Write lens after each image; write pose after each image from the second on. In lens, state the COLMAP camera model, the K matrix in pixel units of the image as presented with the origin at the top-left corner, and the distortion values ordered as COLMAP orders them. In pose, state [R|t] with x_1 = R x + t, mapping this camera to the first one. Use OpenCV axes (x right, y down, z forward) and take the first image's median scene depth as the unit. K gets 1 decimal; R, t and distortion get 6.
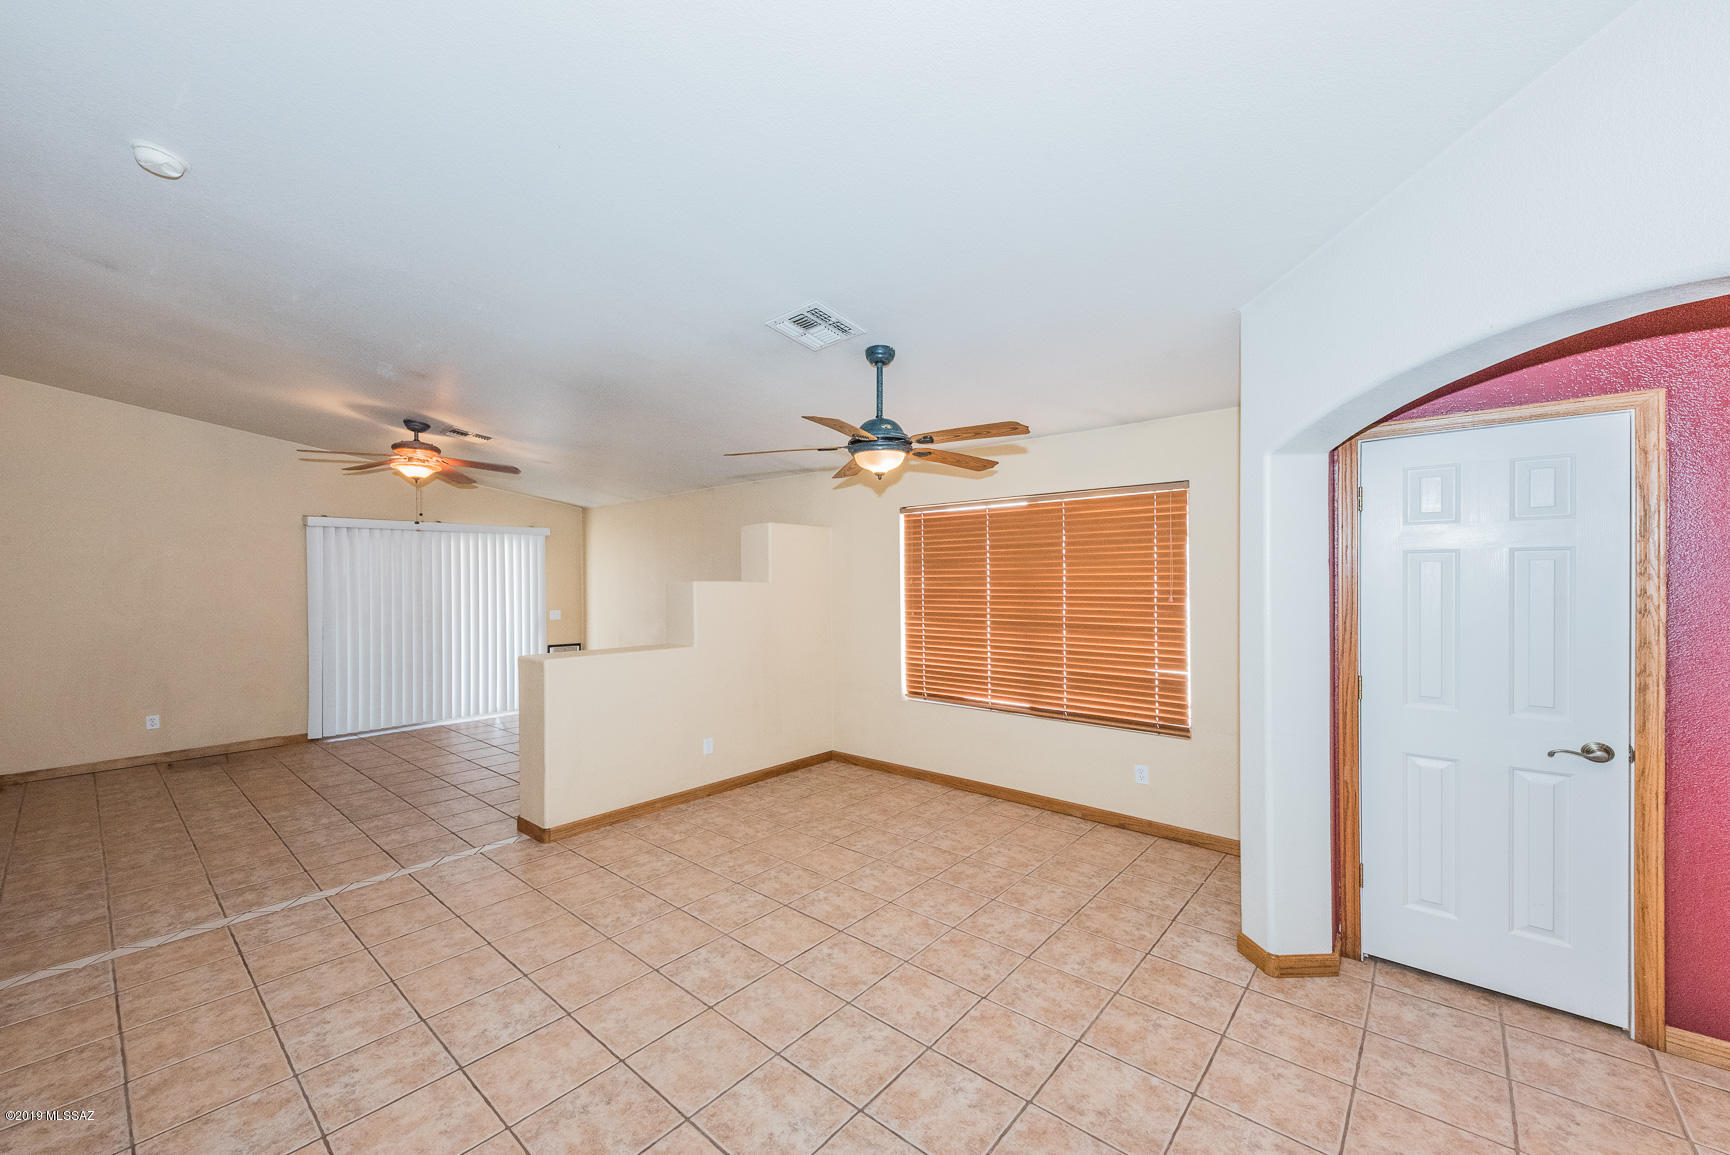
lens RADIAL K [[689.8, 0, 865.0], [0, 689.8, 577.5], [0, 0, 1]] dist [0.000915, 0.000064]
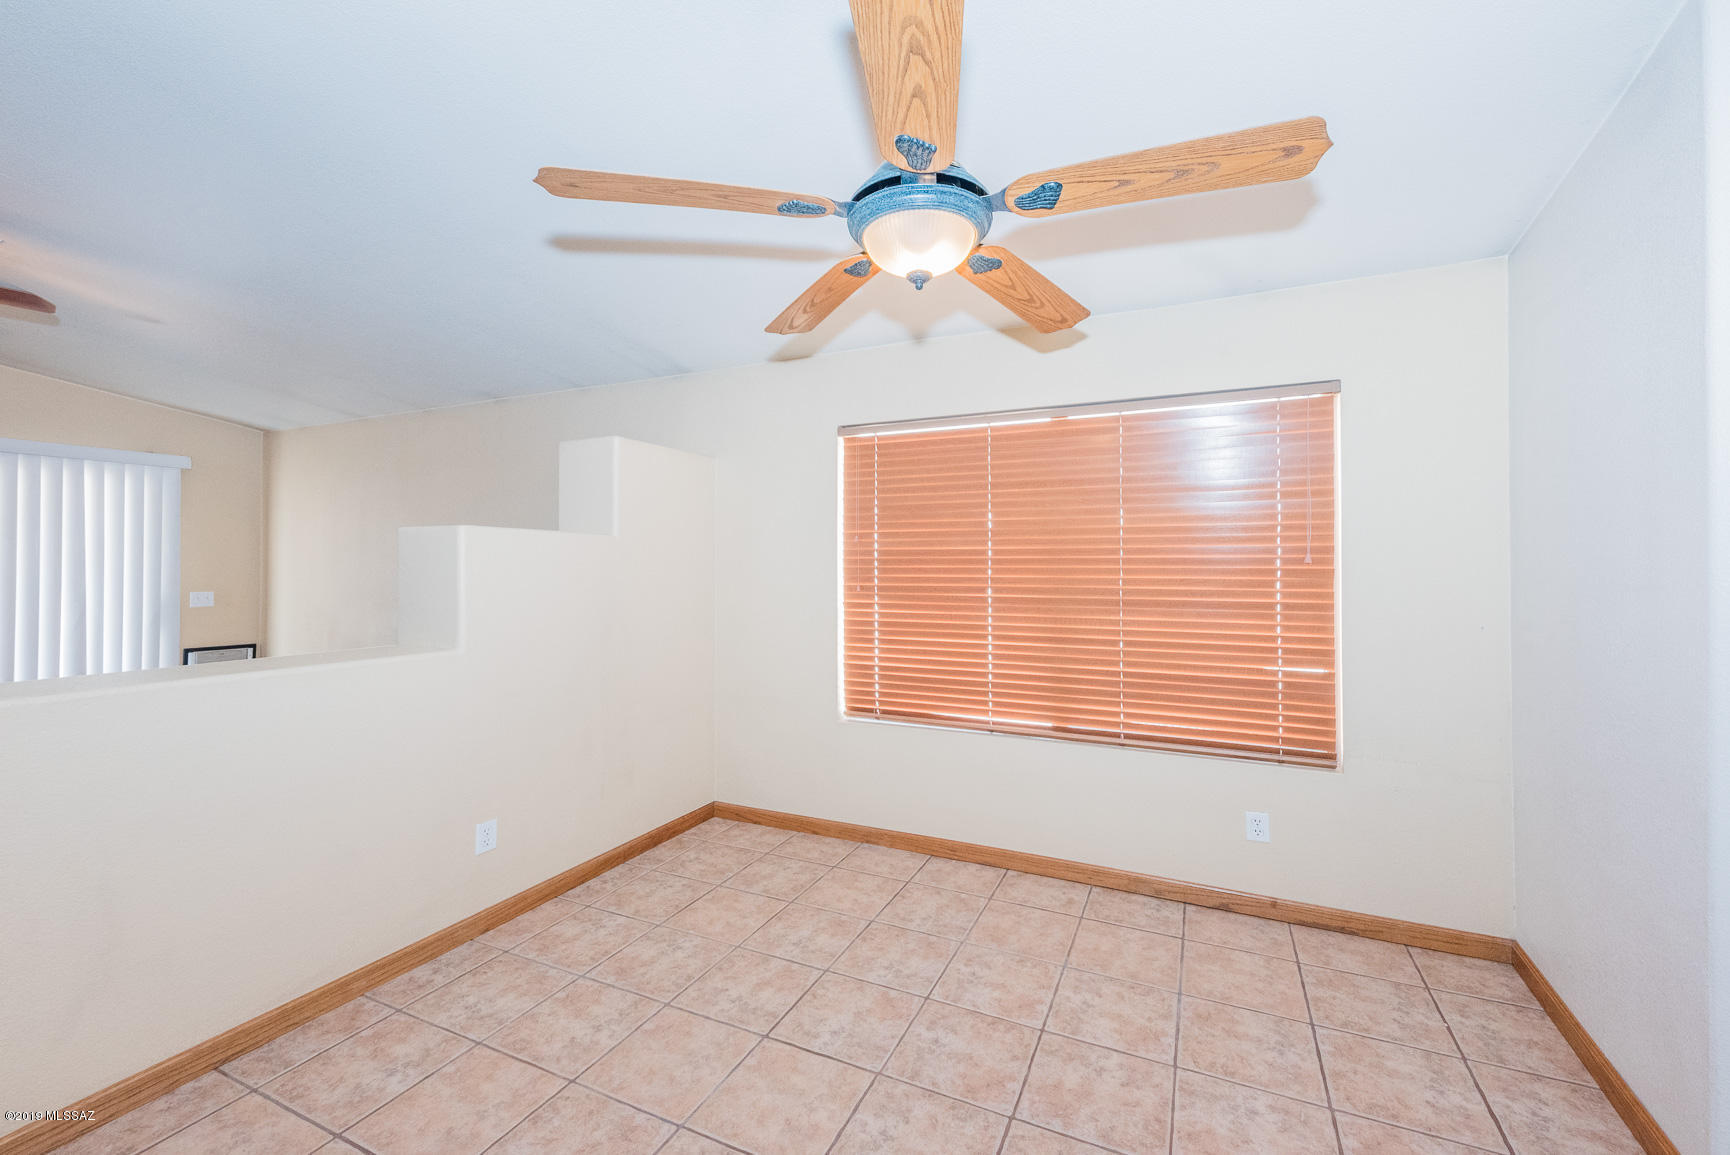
lens RADIAL K [[576.3, 0, 887.1], [0, 576.3, 570.1], [0, 0, 1]] dist [0.002960, 0.000098]
pose [[0.933509, 0.010937, 0.358387, -0.113832], [-0.011387, 0.999935, -0.000854, 0.039322], [-0.358373, -0.003284, 0.933573, 0.539094]]
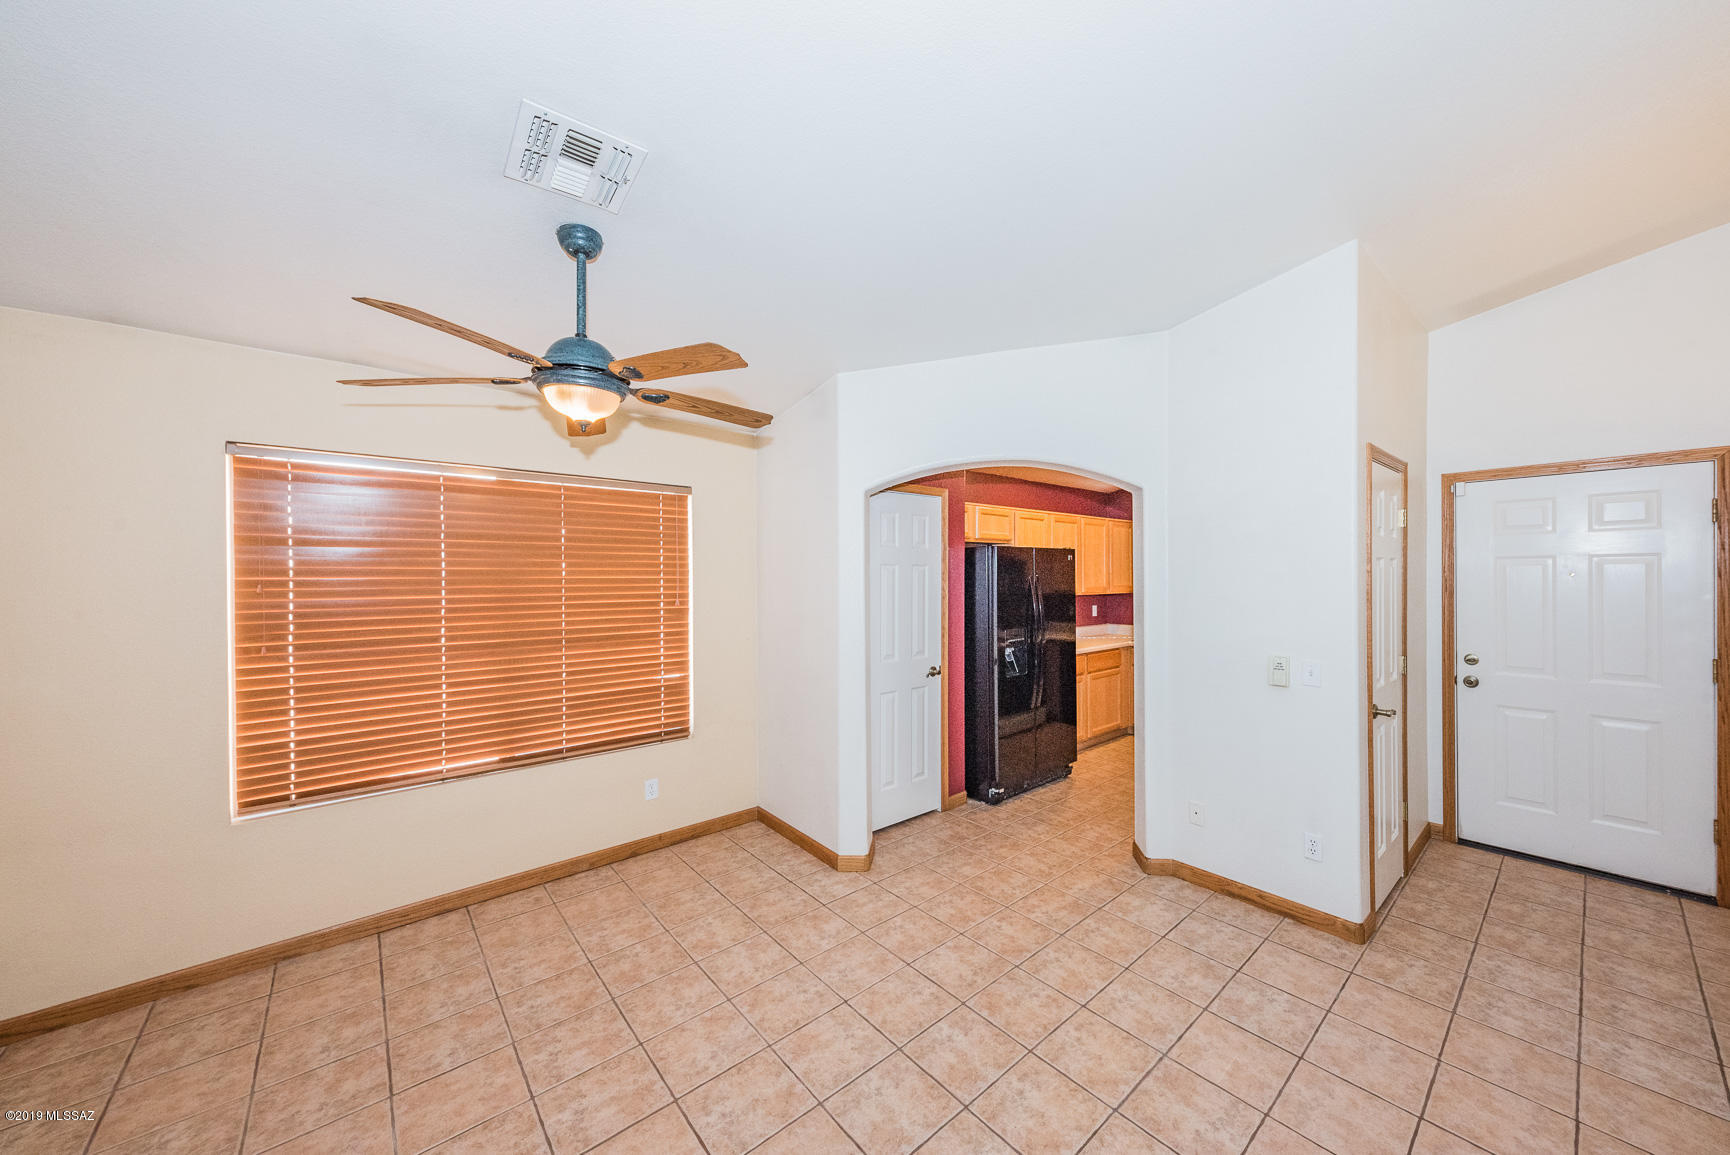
lens RADIAL K [[805.2, 0, 931.2], [0, 805.2, 570.3], [0, 0, 1]] dist [0.002700, 0.000008]
pose [[-0.050531, 0.014226, 0.998621, -0.636161], [0.000572, 0.999899, -0.014215, 0.001230], [-0.998722, -0.000147, -0.050534, 0.591296]]
